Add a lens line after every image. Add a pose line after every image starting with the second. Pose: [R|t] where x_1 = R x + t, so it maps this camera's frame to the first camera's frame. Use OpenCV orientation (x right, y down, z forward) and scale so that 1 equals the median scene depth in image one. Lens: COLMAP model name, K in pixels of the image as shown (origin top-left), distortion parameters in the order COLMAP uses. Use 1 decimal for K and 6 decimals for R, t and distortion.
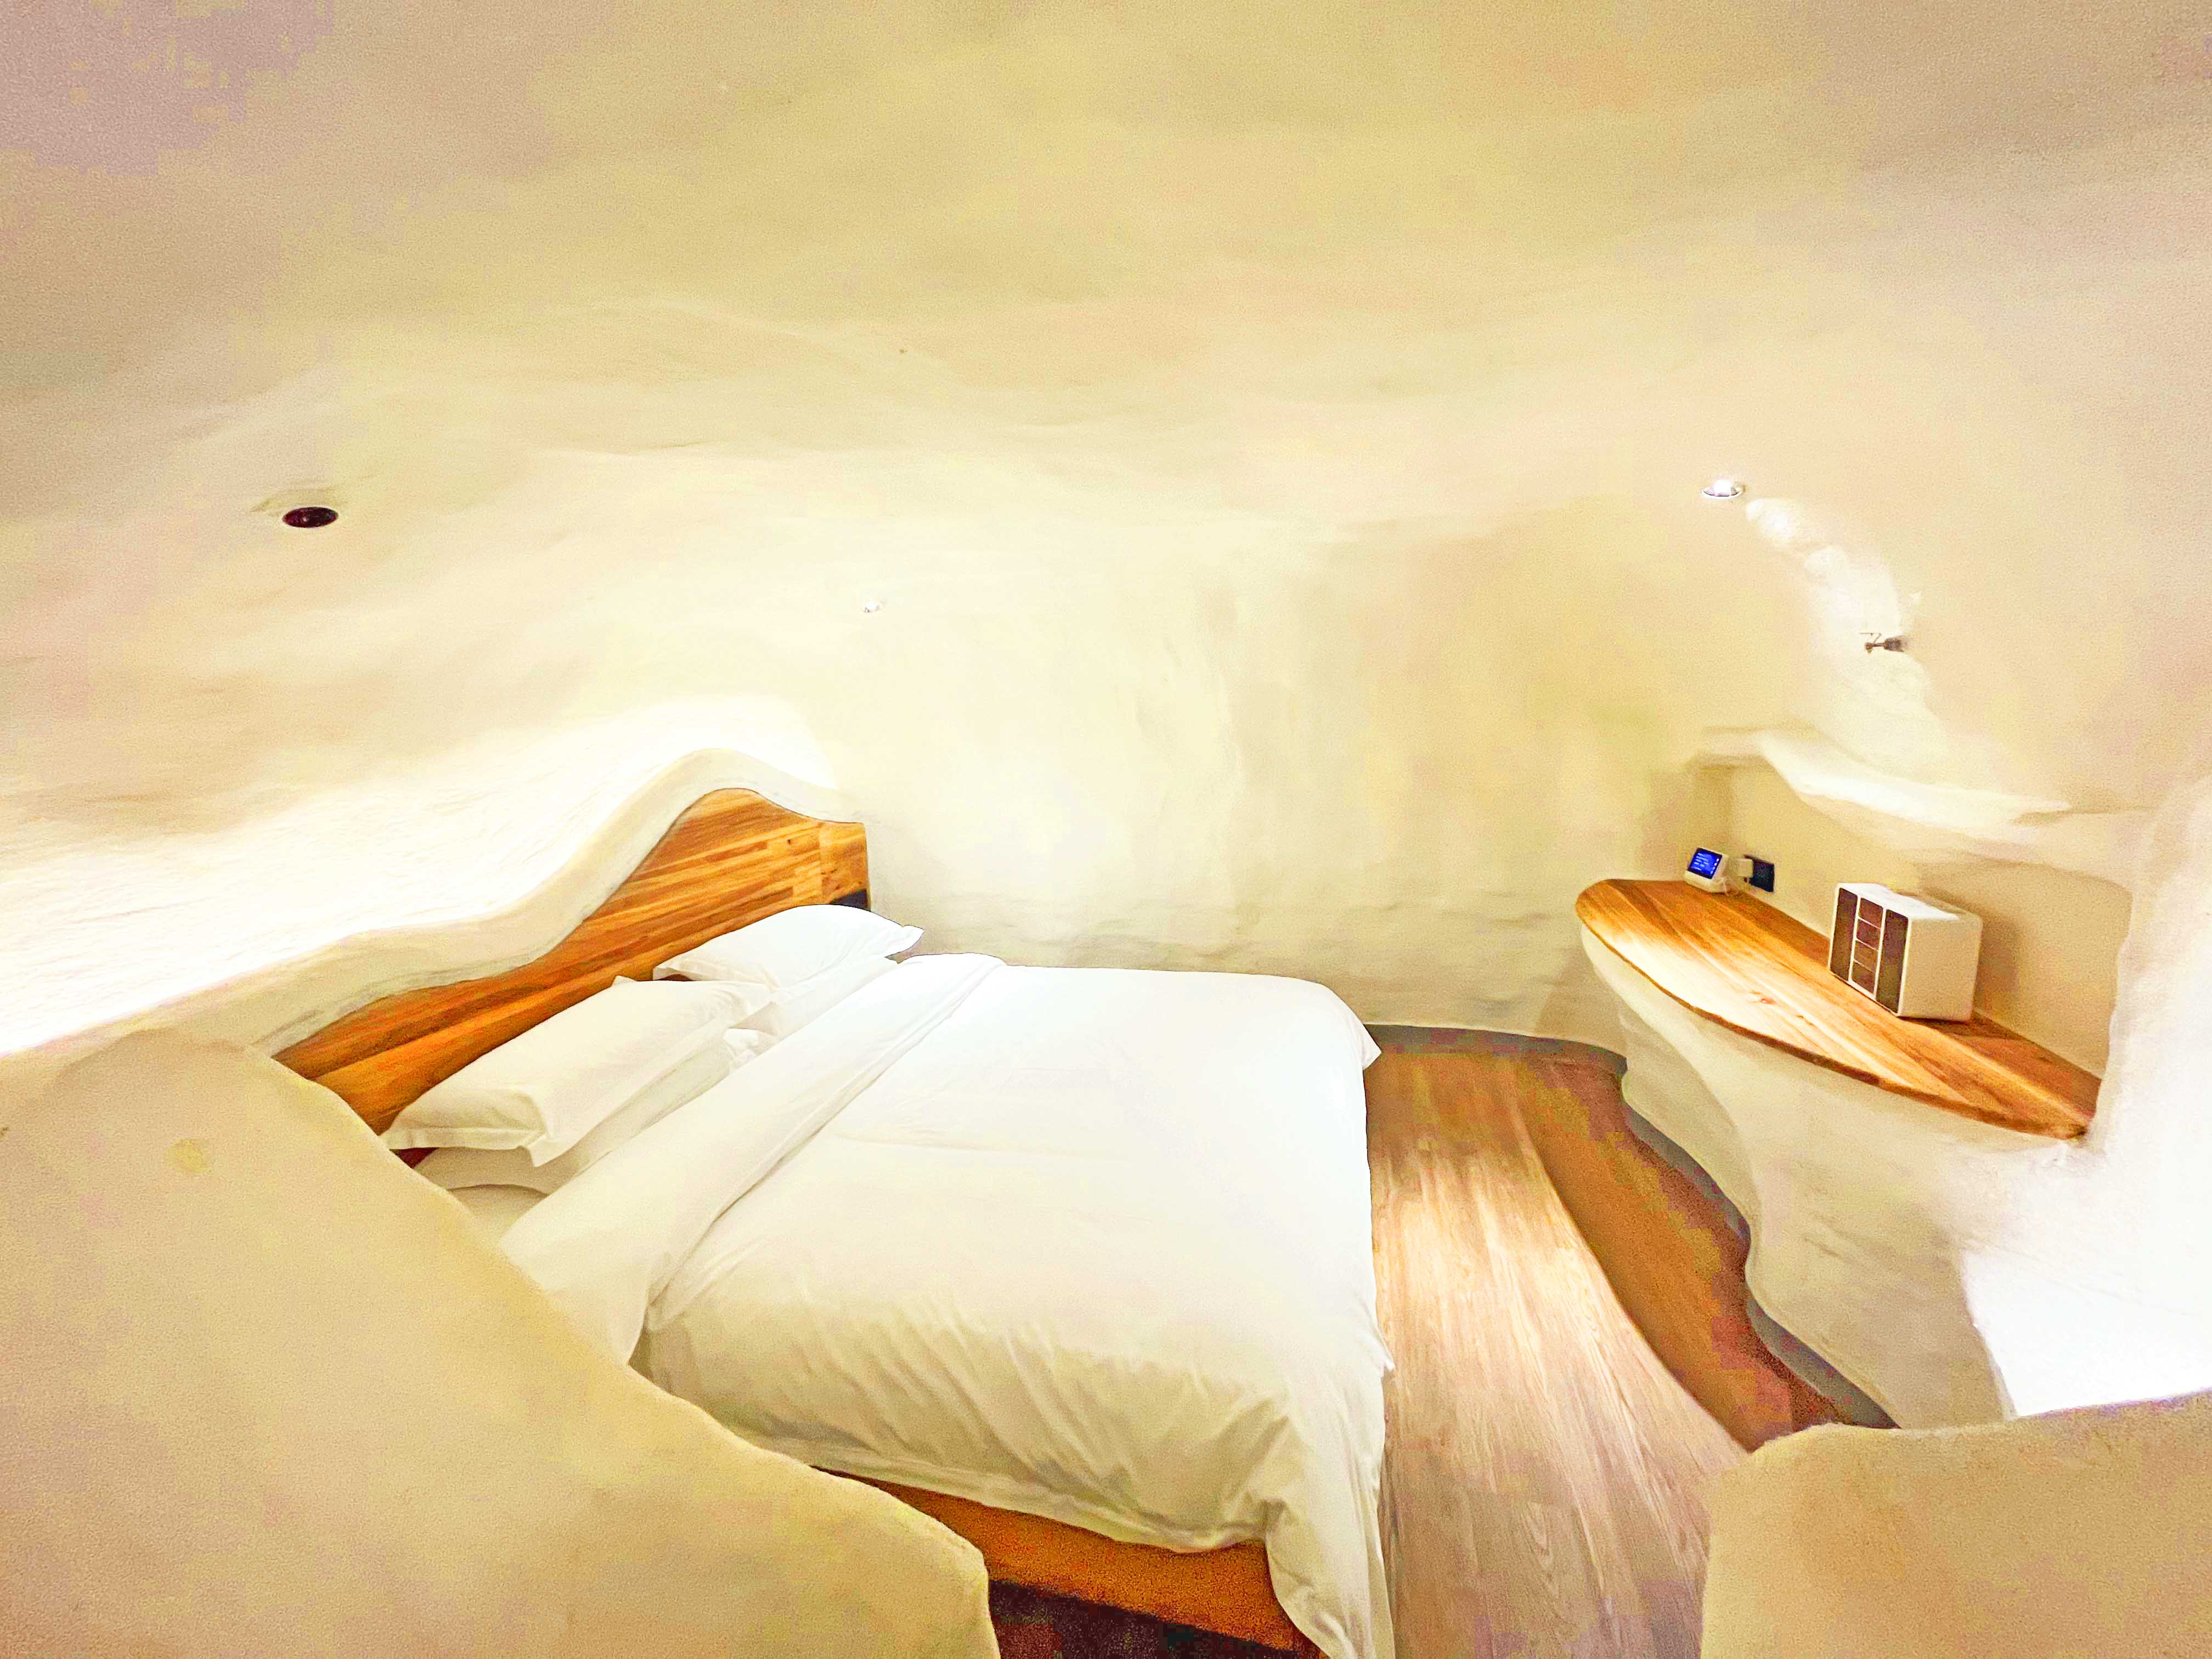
lens RADIAL K [[887.6, 0, 1106.0], [0, 887.6, 829.5], [0, 0, 1]] dist [-0.002810, 0.000250]
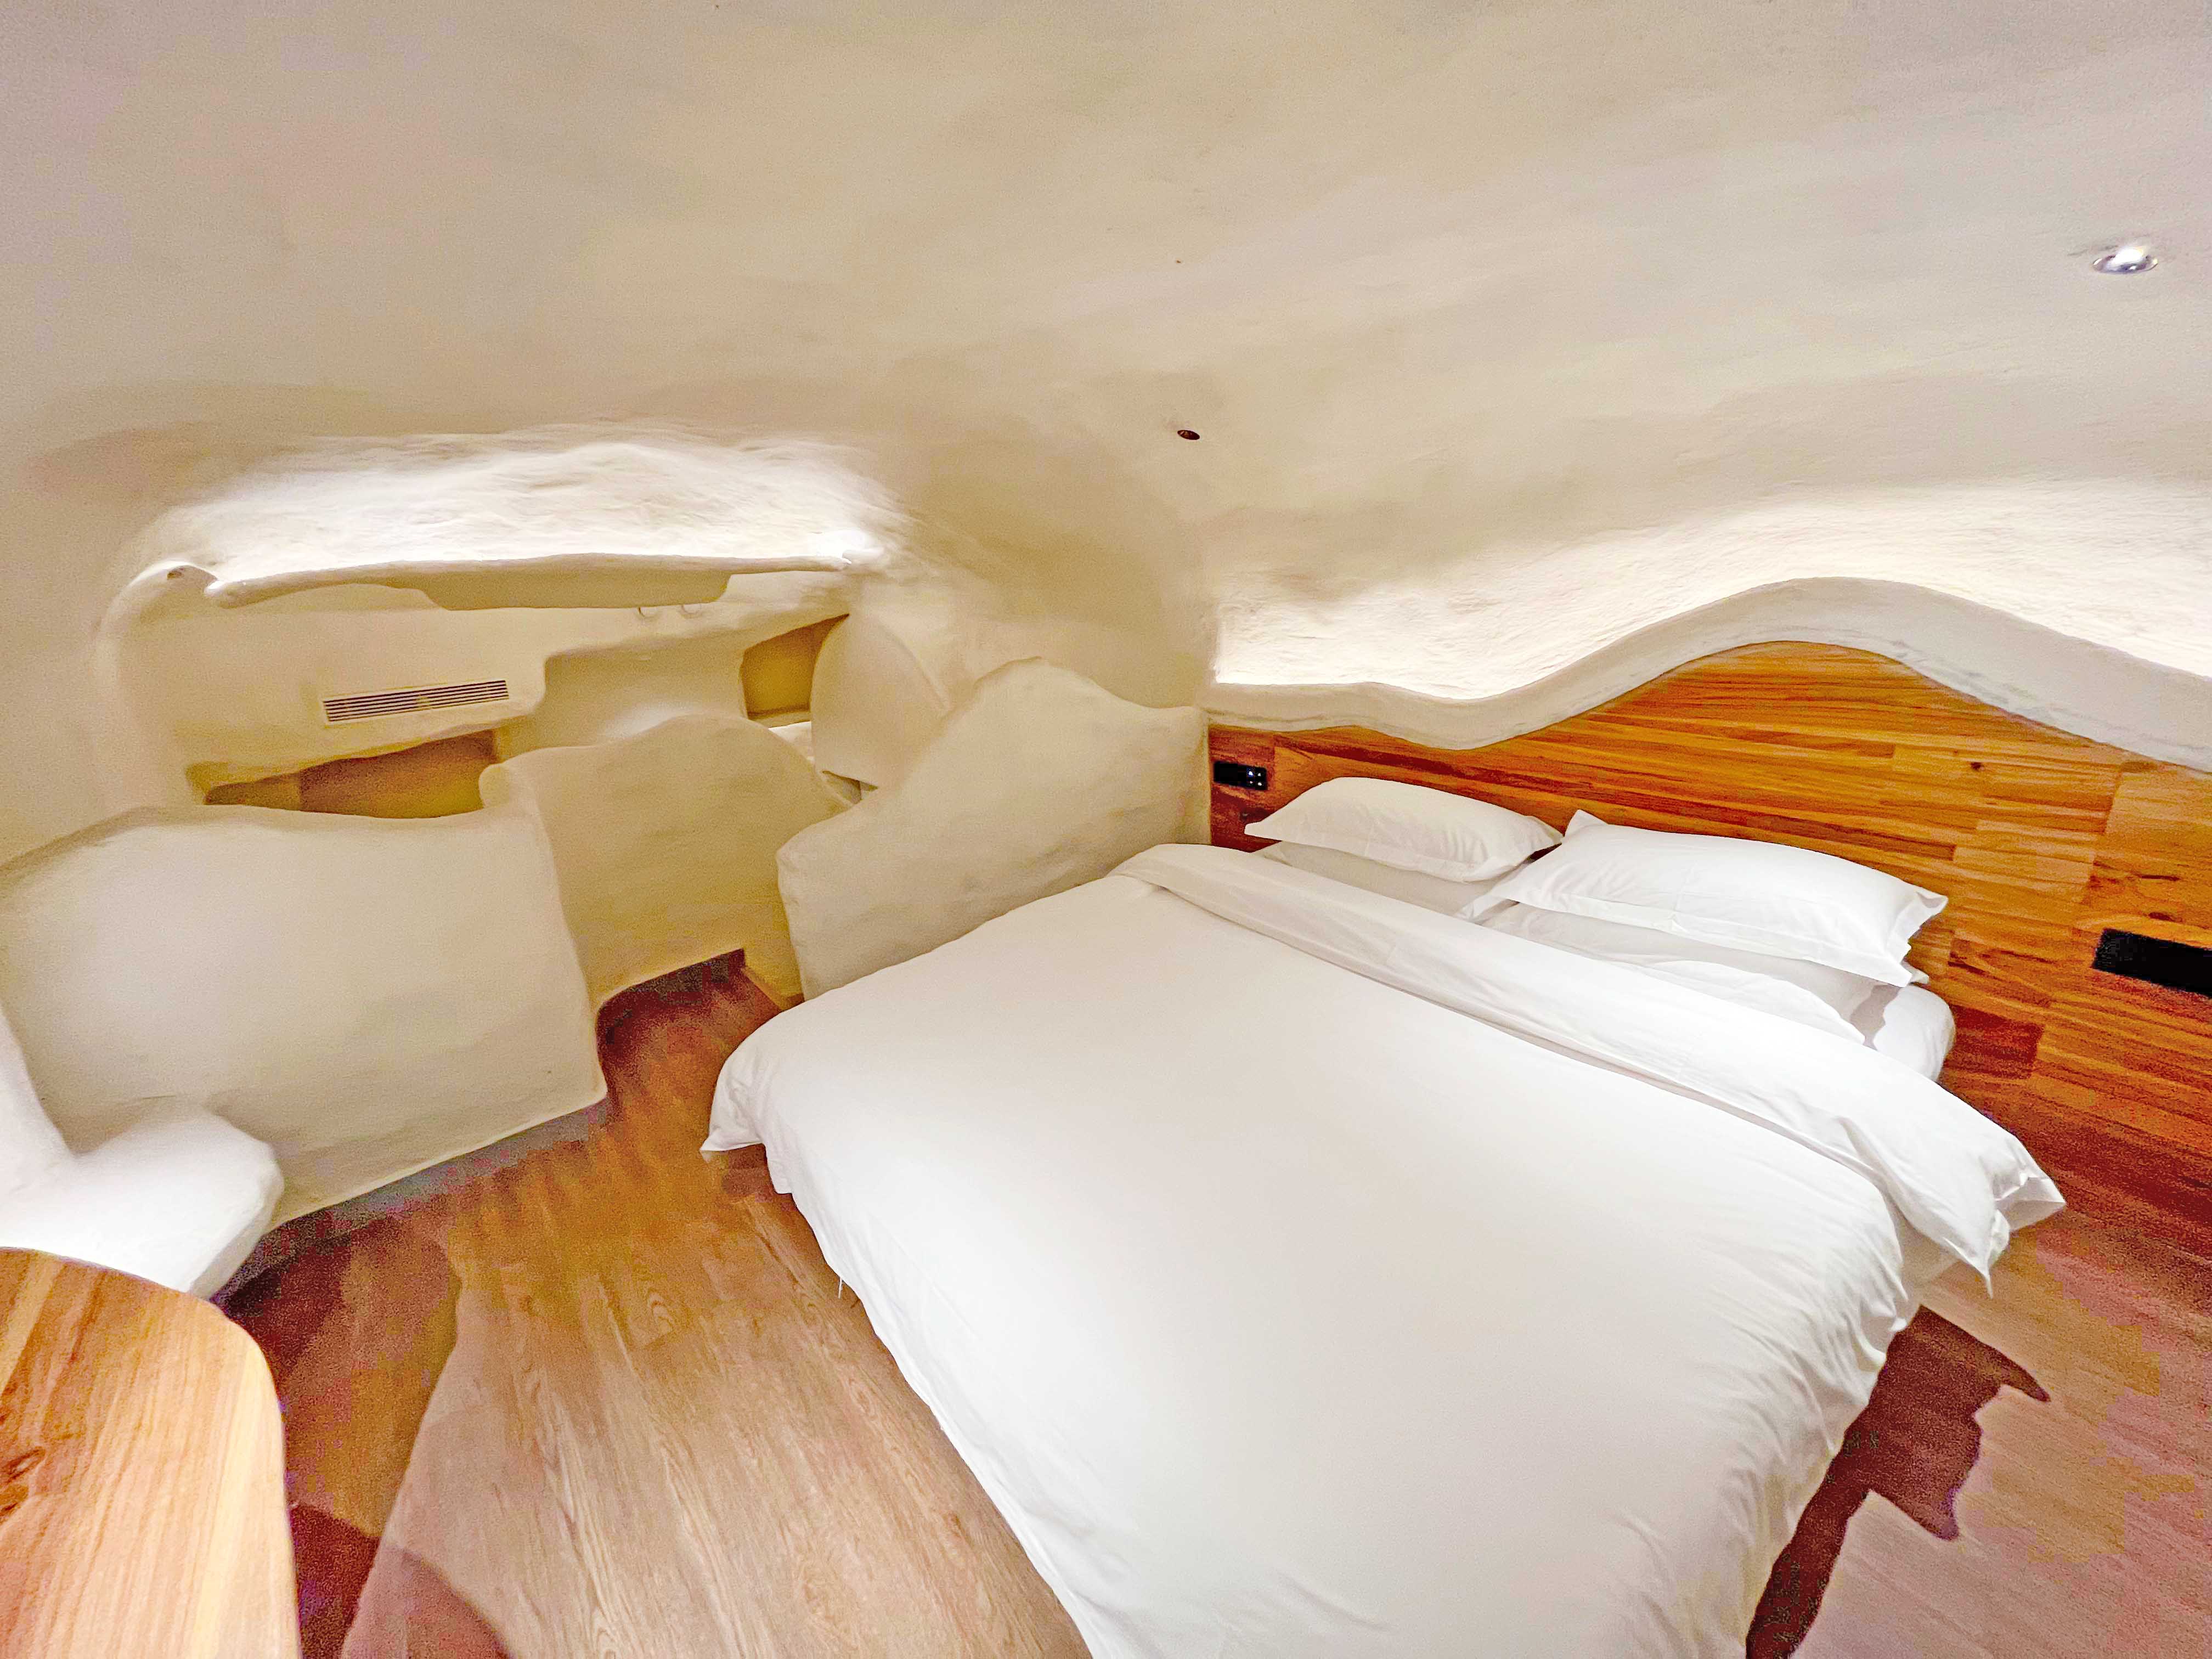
lens RADIAL K [[887.6, 0, 1106.0], [0, 887.6, 829.5], [0, 0, 1]] dist [-0.002810, 0.000250]
pose [[-0.579230, 0.305498, -0.755754, 0.456286], [-0.052230, 0.911305, 0.408407, -0.176243], [0.813489, 0.276034, -0.511899, 1.036392]]
